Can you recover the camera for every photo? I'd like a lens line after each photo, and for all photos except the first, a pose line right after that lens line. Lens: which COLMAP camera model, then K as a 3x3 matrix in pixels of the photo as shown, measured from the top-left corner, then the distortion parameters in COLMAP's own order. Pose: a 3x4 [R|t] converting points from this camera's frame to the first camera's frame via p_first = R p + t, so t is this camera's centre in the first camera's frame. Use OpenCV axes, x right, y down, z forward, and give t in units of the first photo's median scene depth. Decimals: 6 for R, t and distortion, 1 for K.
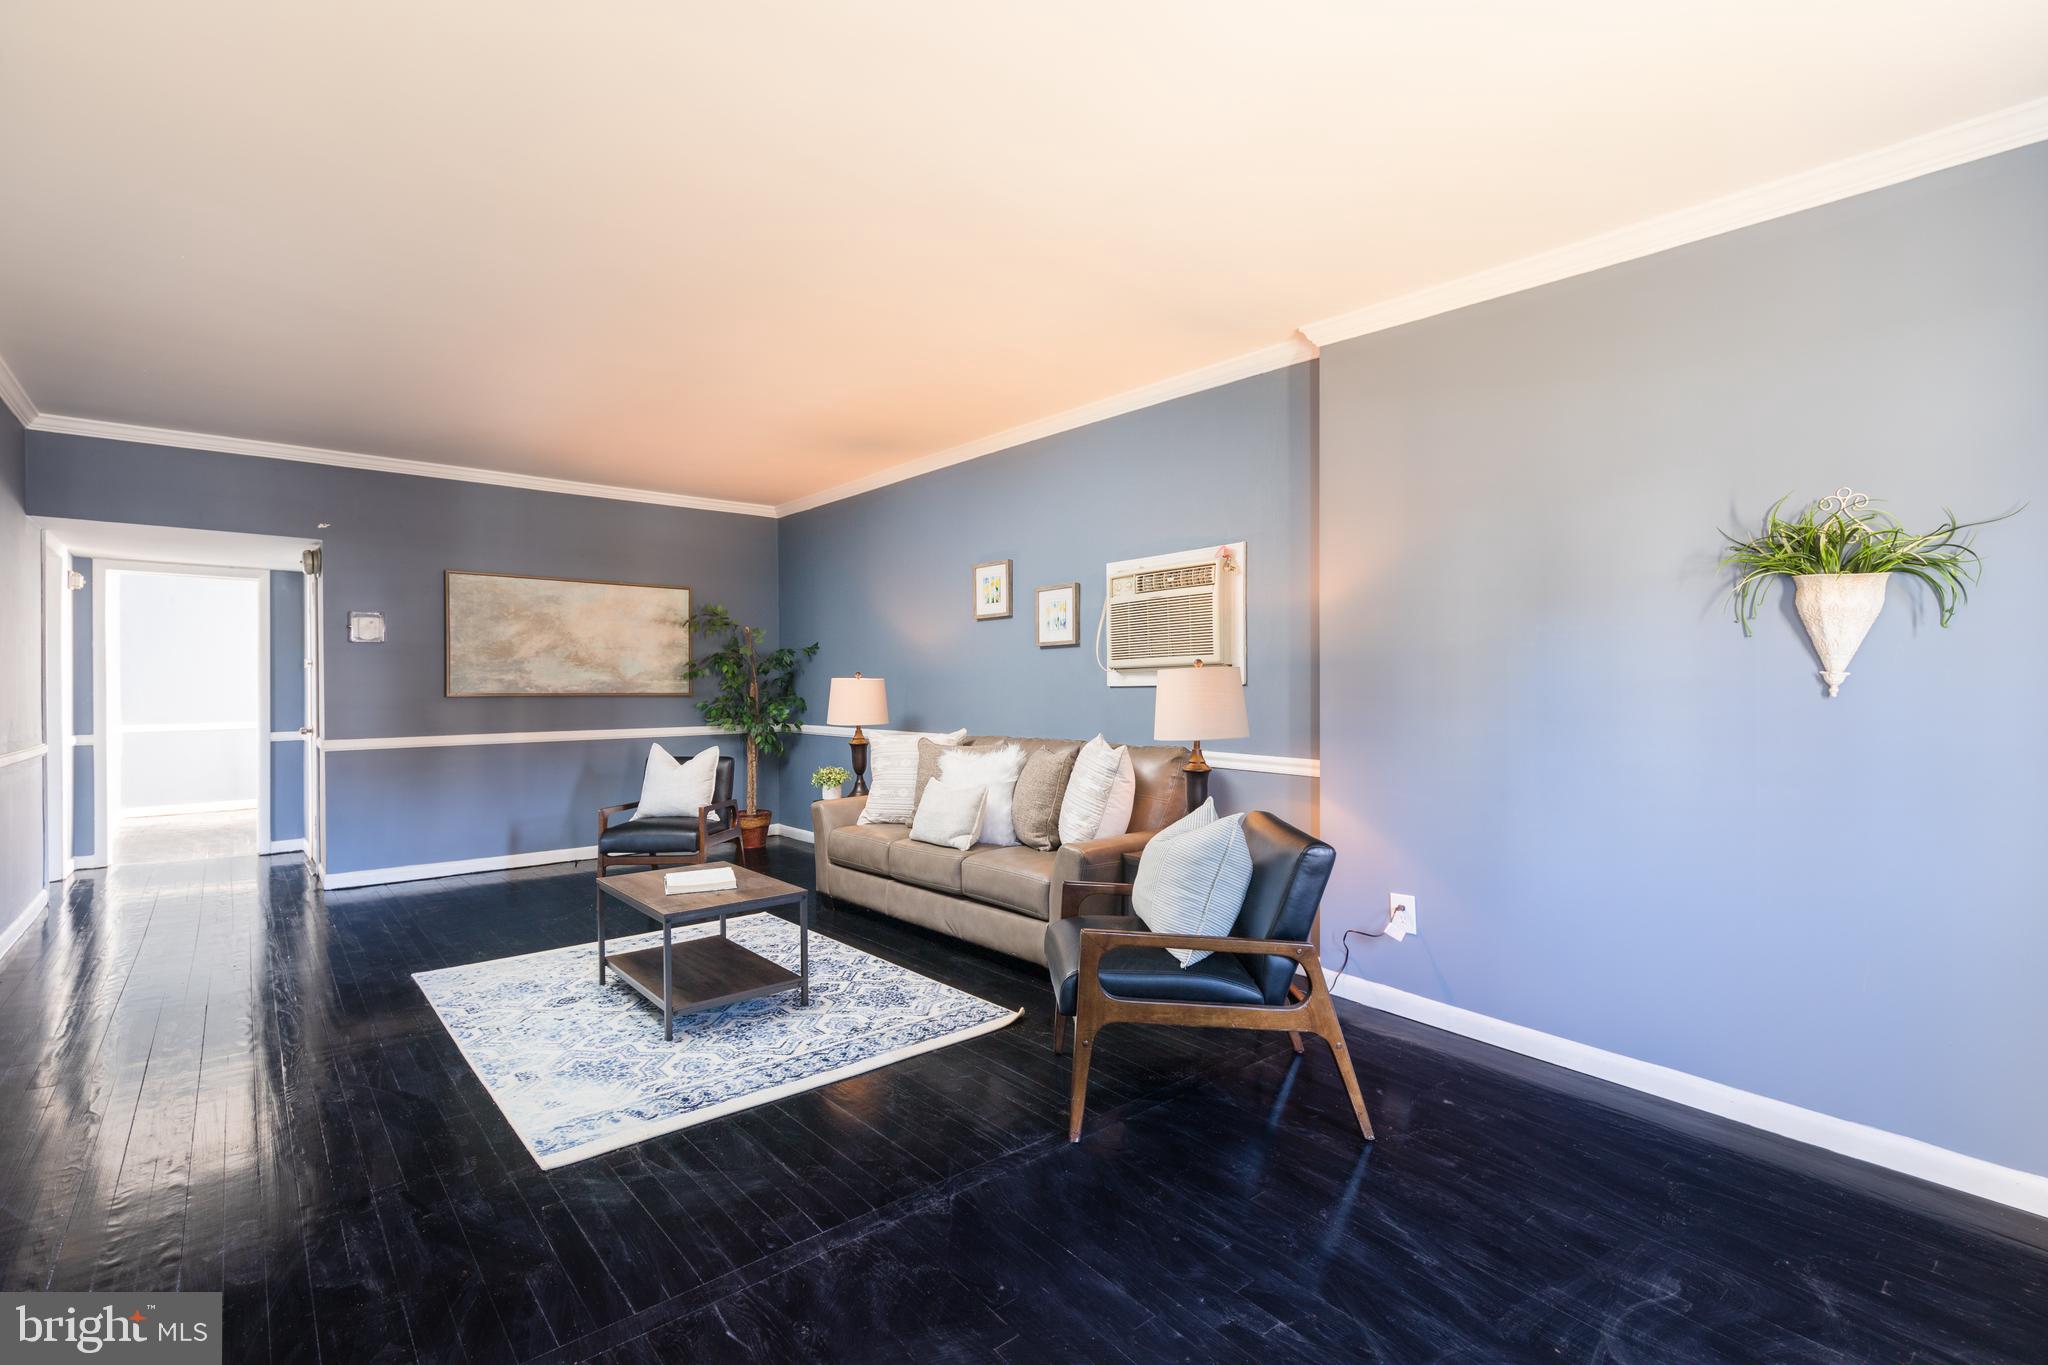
lens RADIAL K [[926.1, 0, 1033.7], [0, 926.1, 683.5], [0, 0, 1]] dist [0.008791, -0.000818]
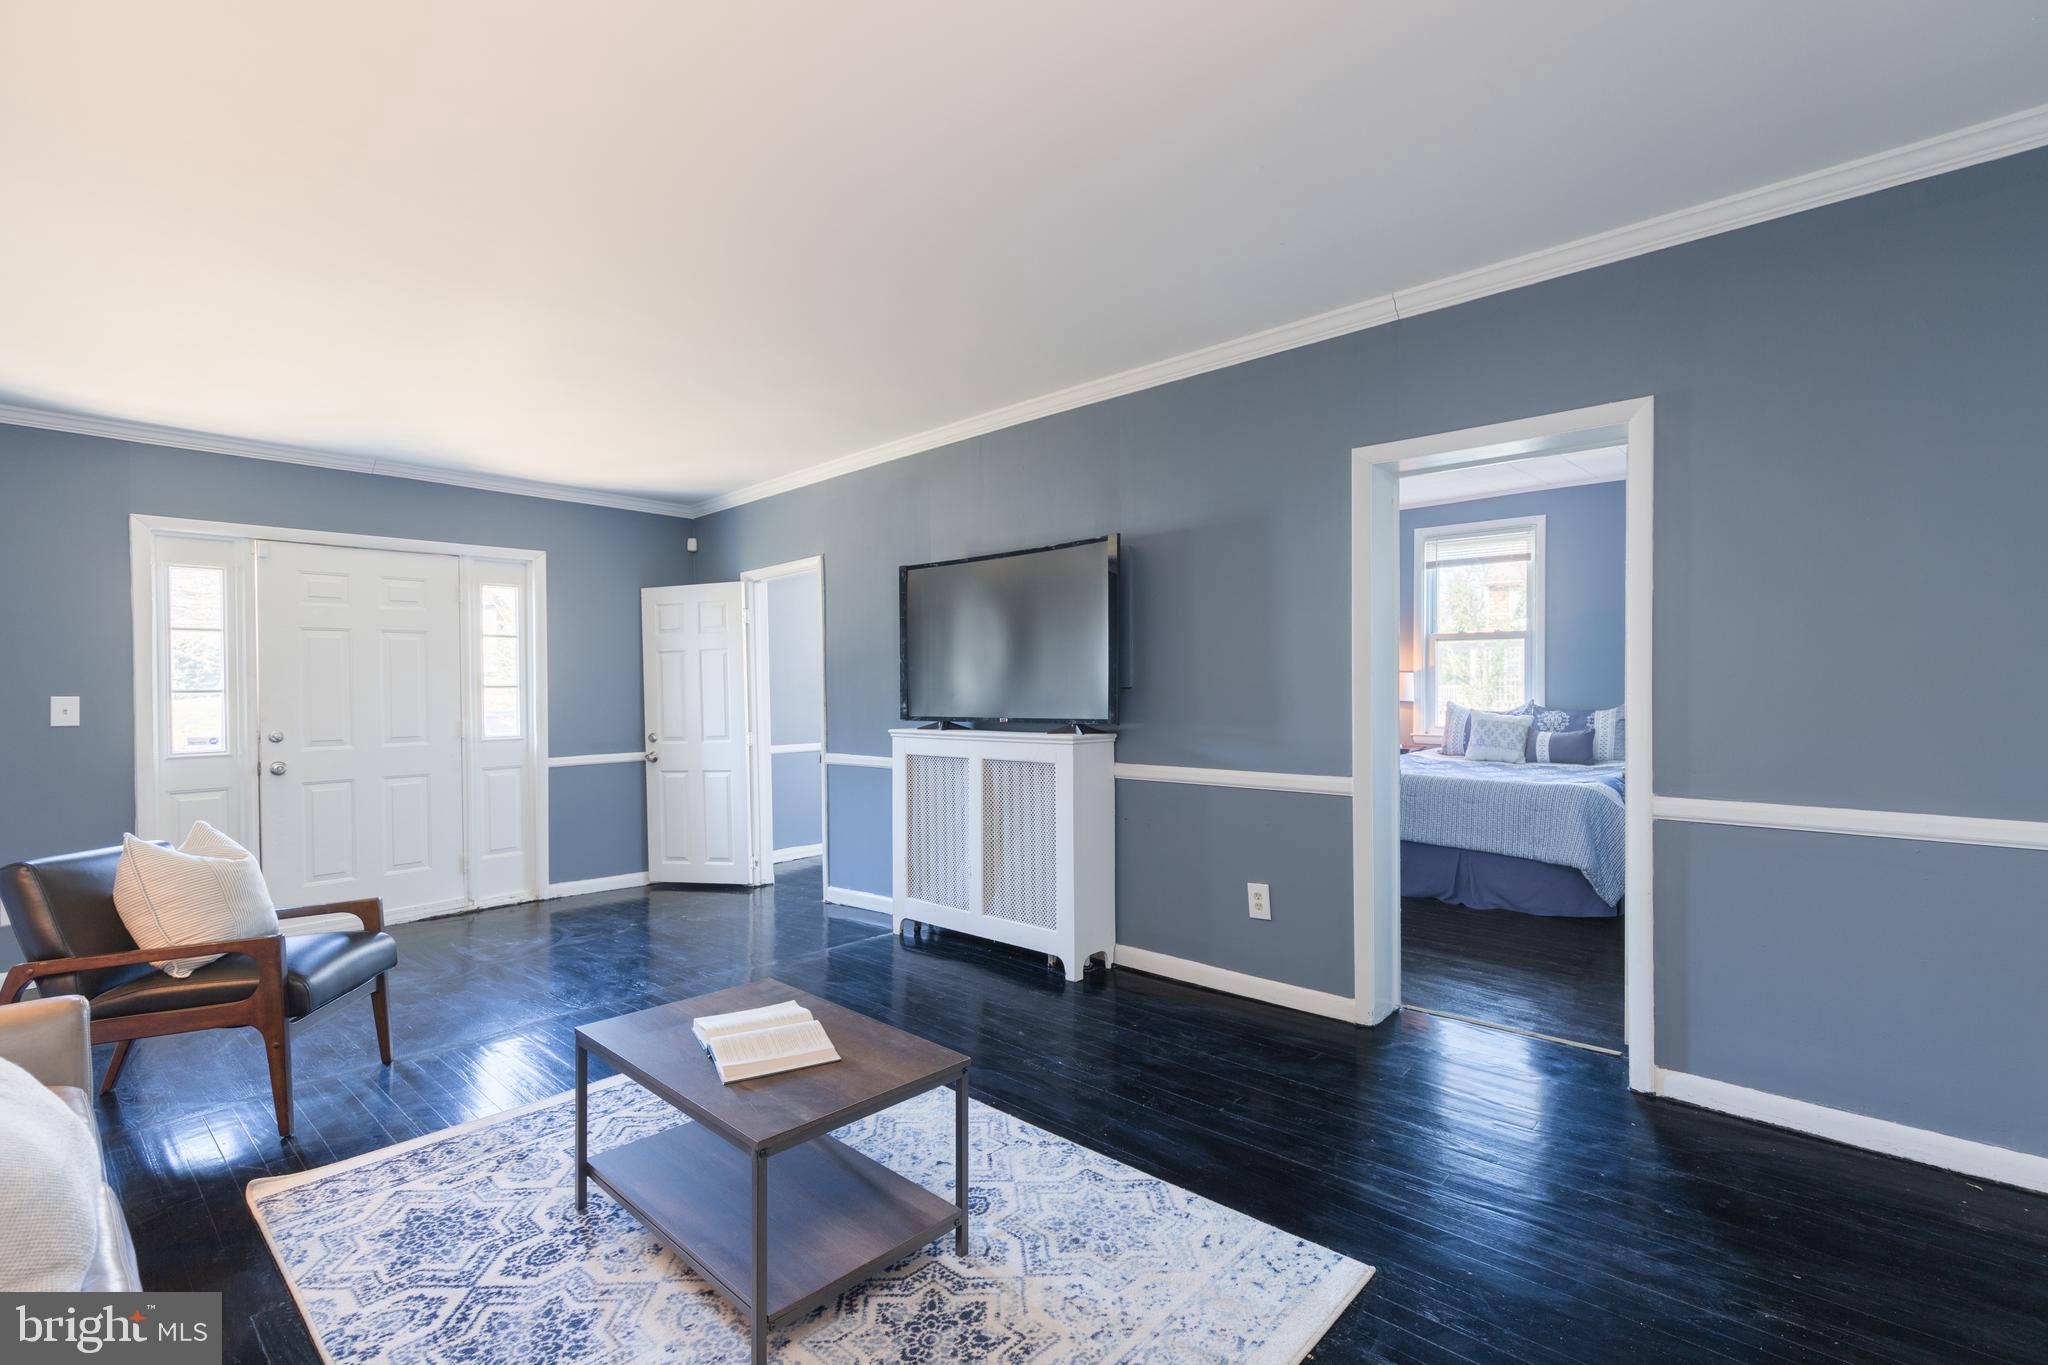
lens RADIAL K [[926.1, 0, 1033.4], [0, 926.1, 693.5], [0, 0, 1]] dist [0.008791, -0.000818]
pose [[-0.991489, 0.012193, -0.129621, -0.462981], [0.011790, 0.999923, 0.003874, -0.006525], [0.129658, 0.002313, -0.991556, 1.625726]]
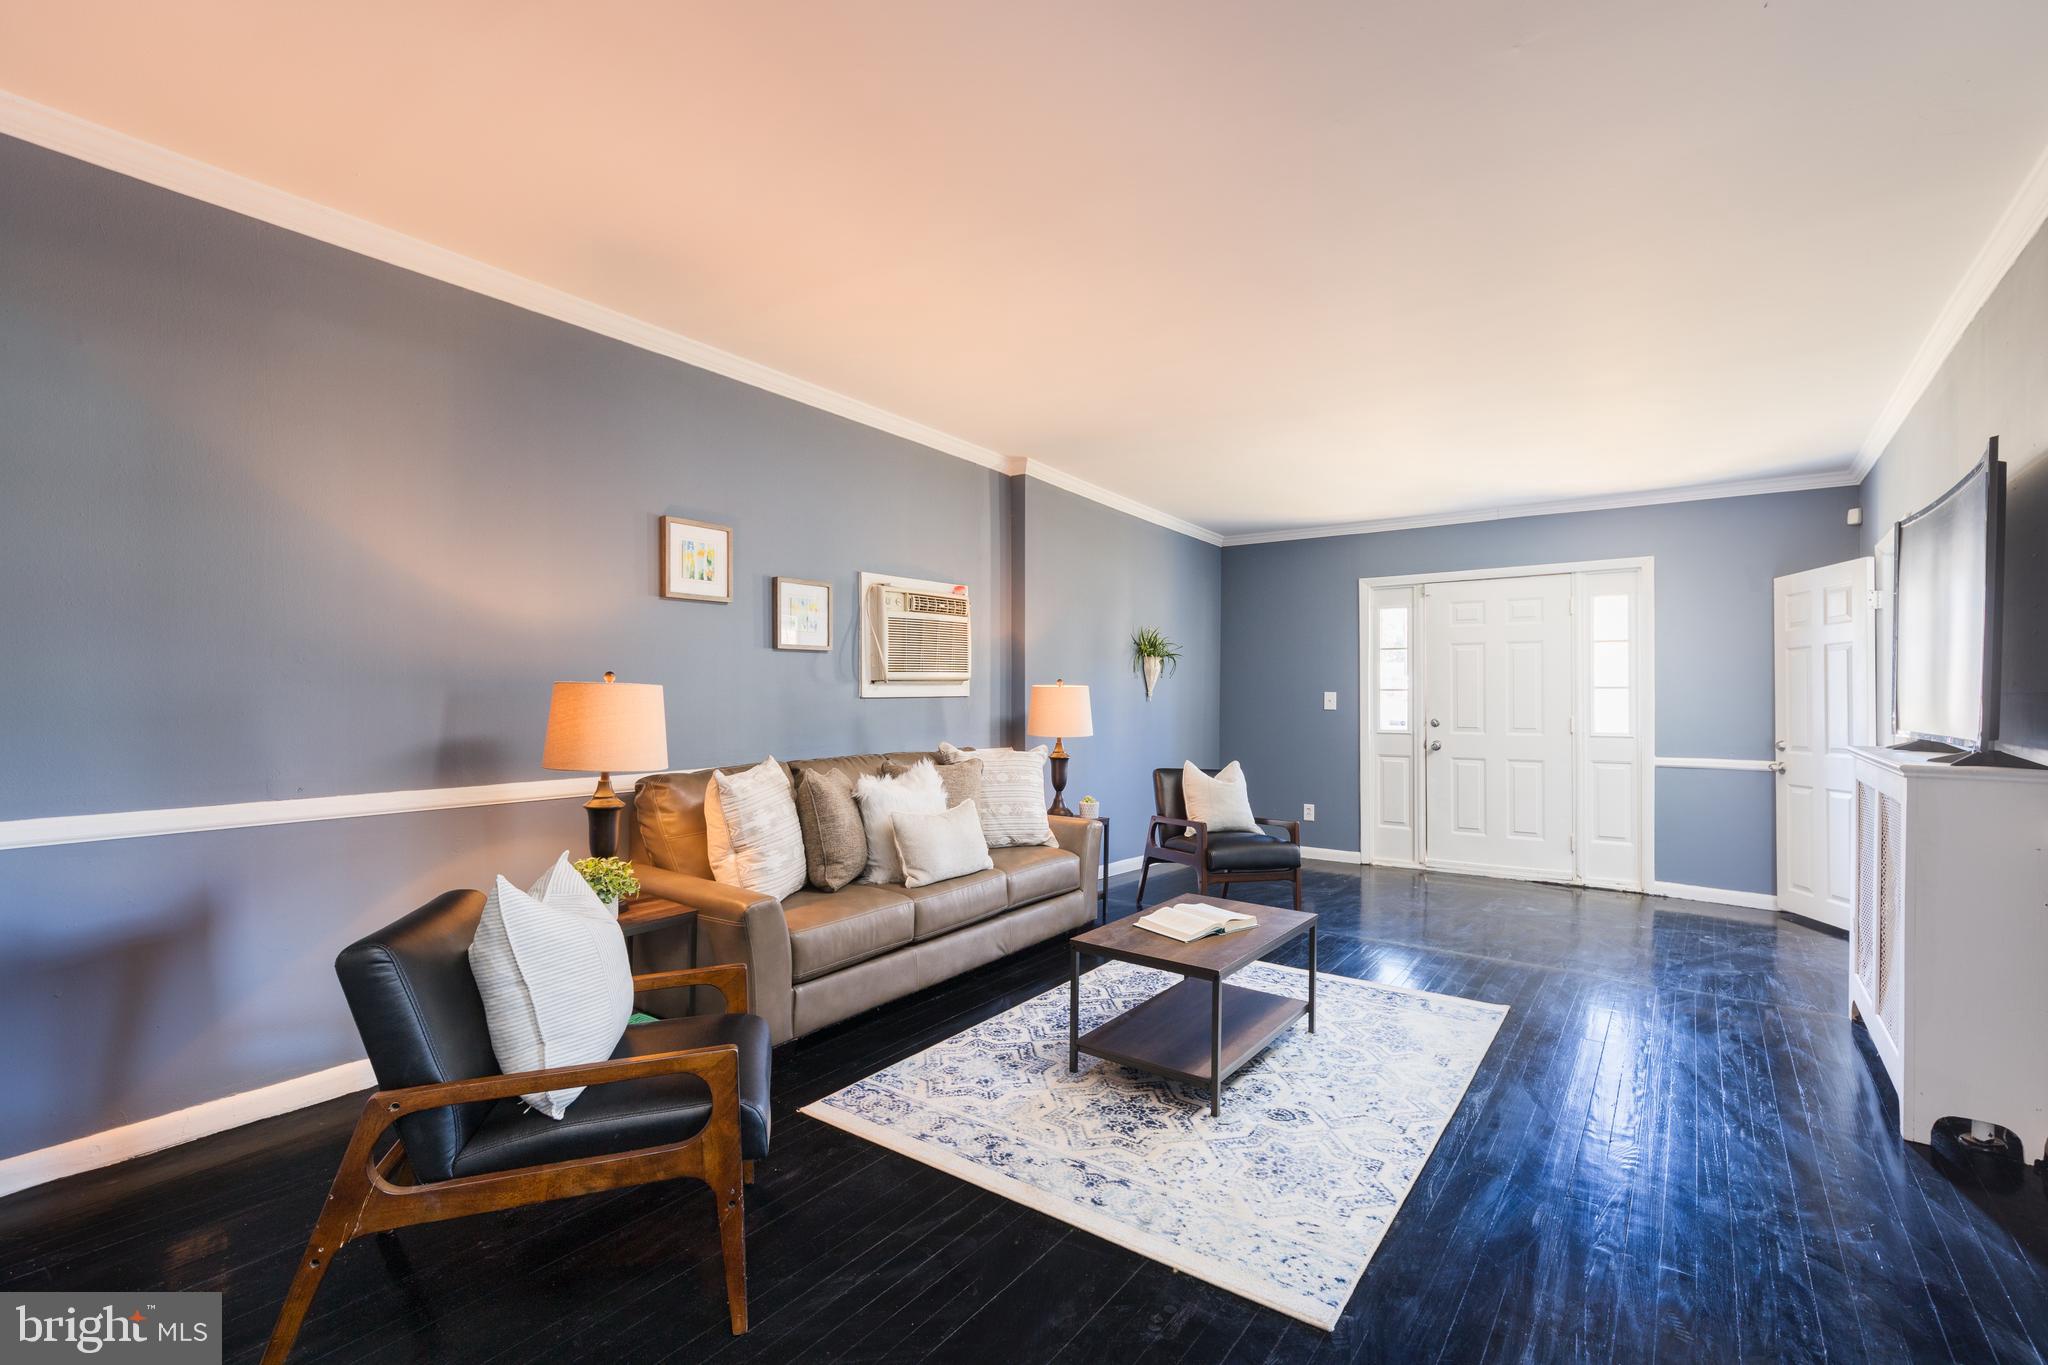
lens RADIAL K [[926.1, 0, 1035.9], [0, 926.1, 690.1], [0, 0, 1]] dist [0.008791, -0.000818]
pose [[-0.240516, 0.004407, 0.970635, -1.190019], [-0.006271, 0.999962, -0.006095, -0.000558], [-0.970625, -0.007553, -0.240479, 1.379455]]
